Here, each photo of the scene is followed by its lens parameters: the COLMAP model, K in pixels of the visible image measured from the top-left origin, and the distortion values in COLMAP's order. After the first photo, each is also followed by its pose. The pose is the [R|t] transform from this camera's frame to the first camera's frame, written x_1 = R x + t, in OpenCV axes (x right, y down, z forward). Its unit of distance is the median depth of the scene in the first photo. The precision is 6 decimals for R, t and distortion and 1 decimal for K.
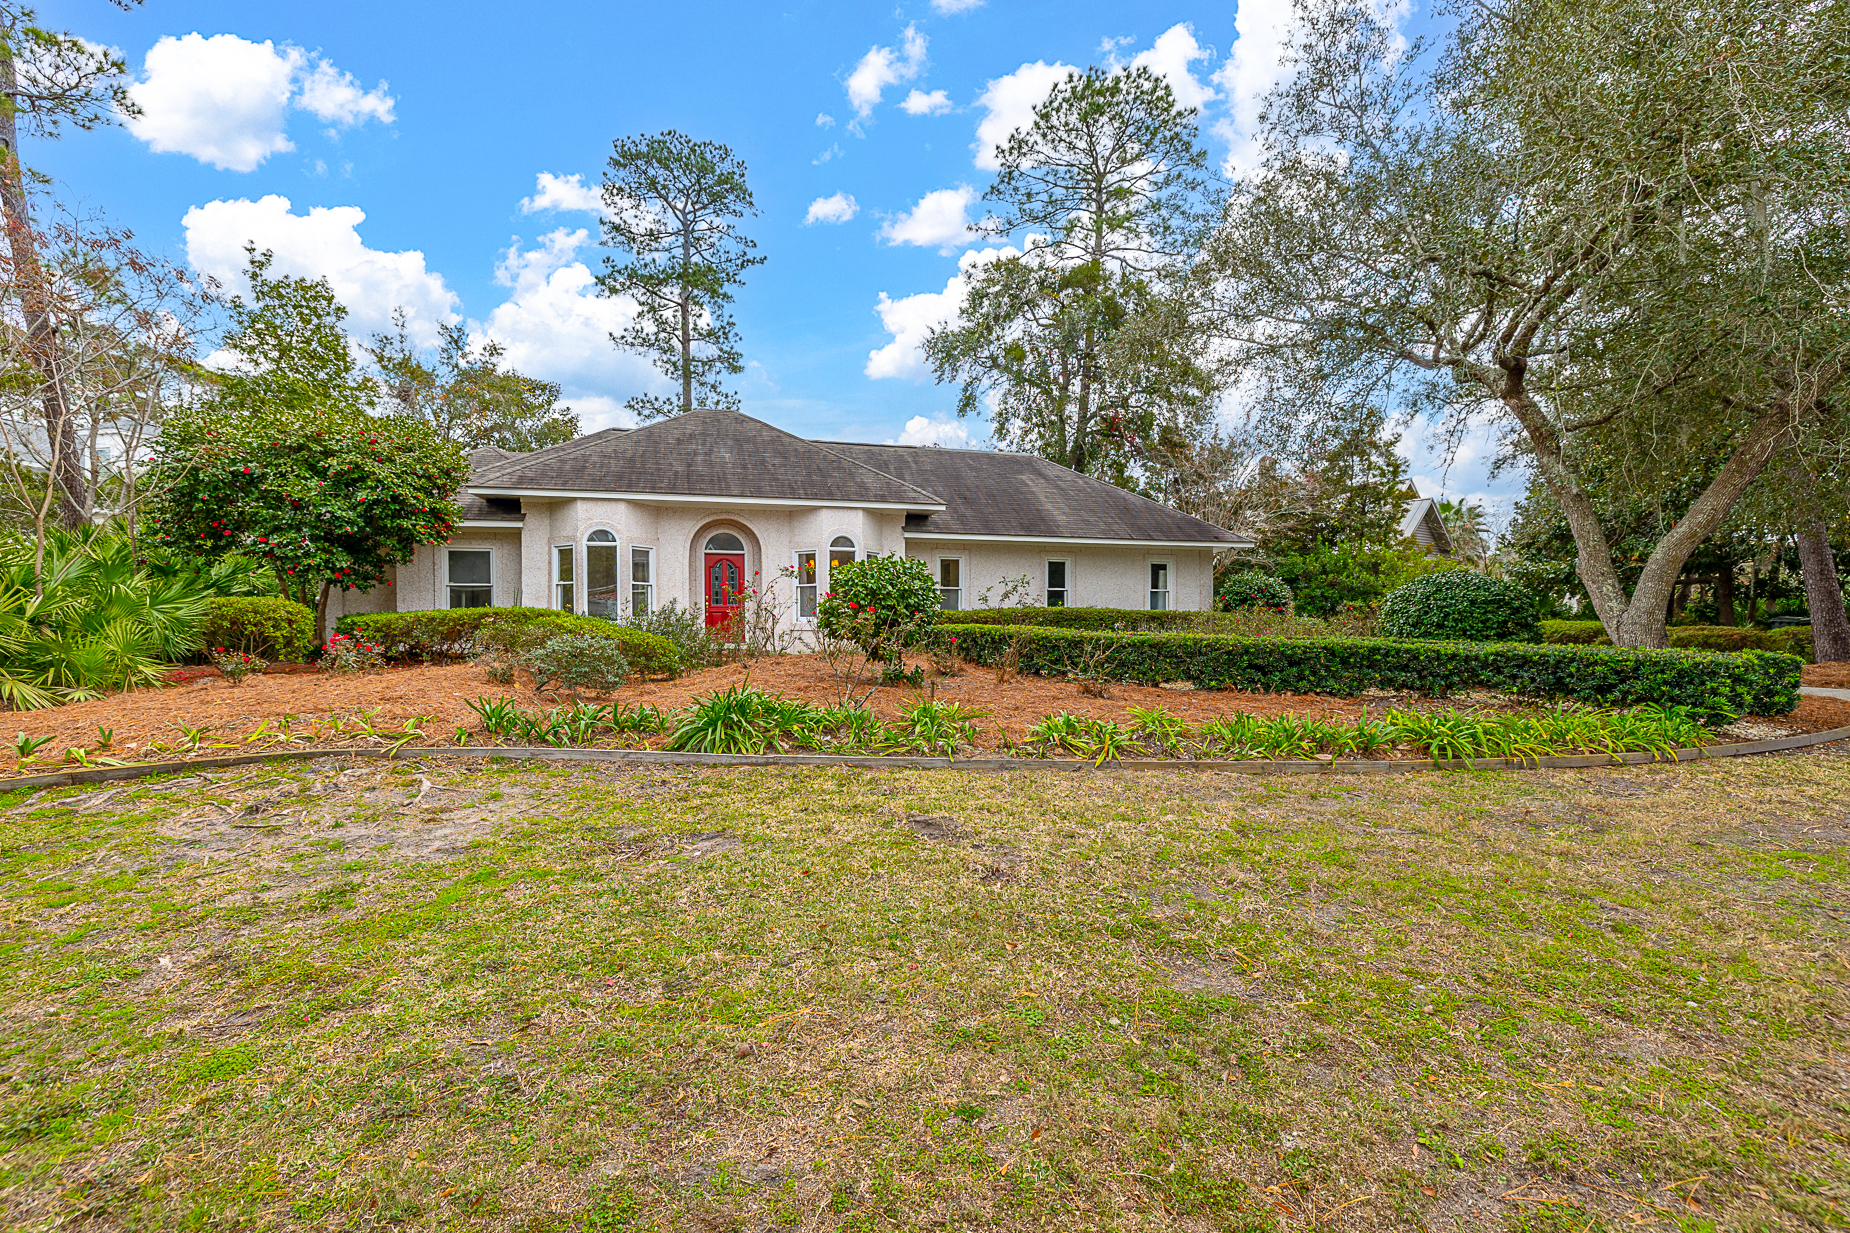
lens RADIAL K [[796.7, 0, 920.7], [0, 796.7, 577.8], [0, 0, 1]] dist [0.000163, 0.000041]
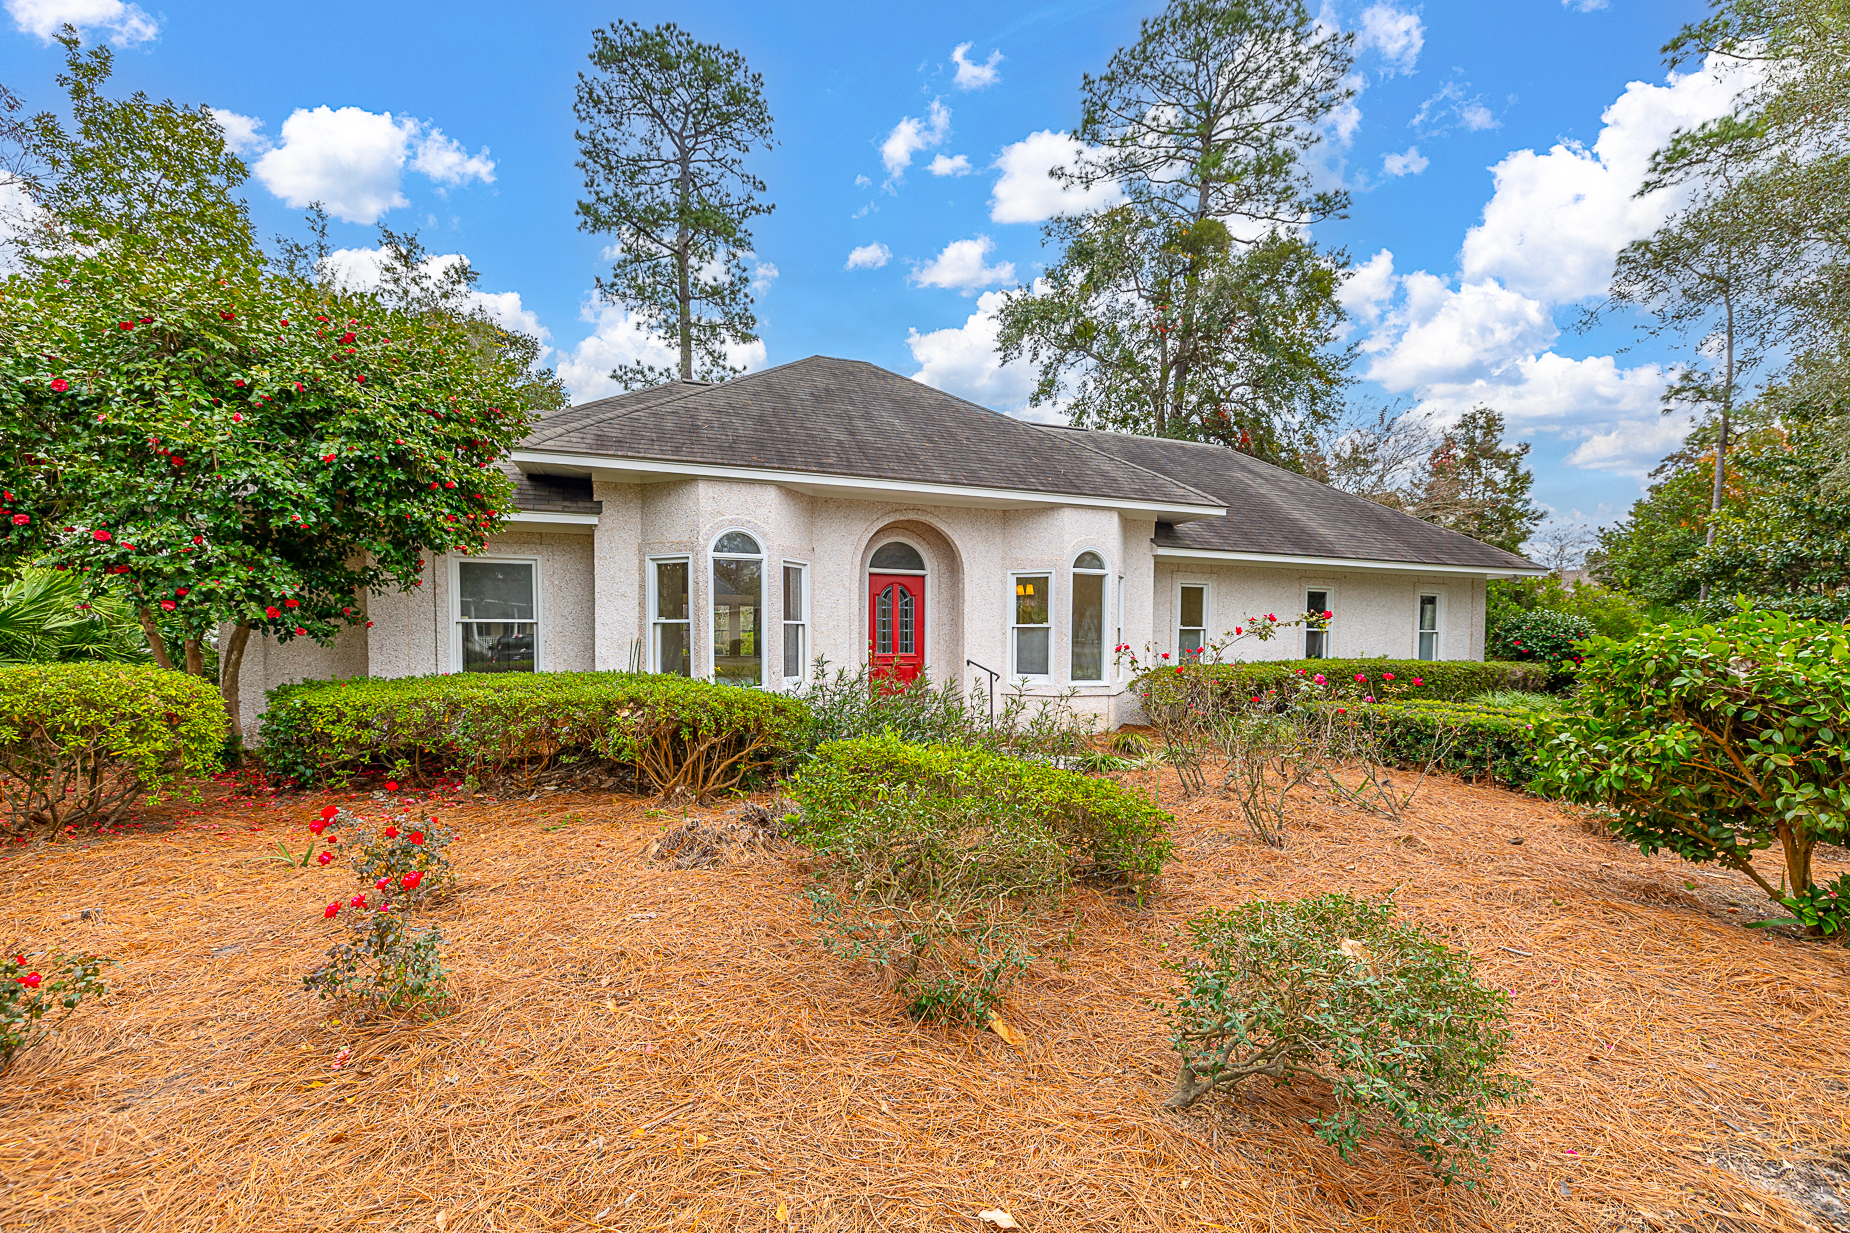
lens RADIAL K [[805.4, 0, 932.3], [0, 805.4, 622.7], [0, 0, 1]] dist [0.001968, 0.000300]
pose [[0.994614, 0.012549, 0.102886, -0.302458], [-0.016665, 0.999091, 0.039247, -0.018423], [-0.102300, -0.040750, 0.993919, 0.370835]]
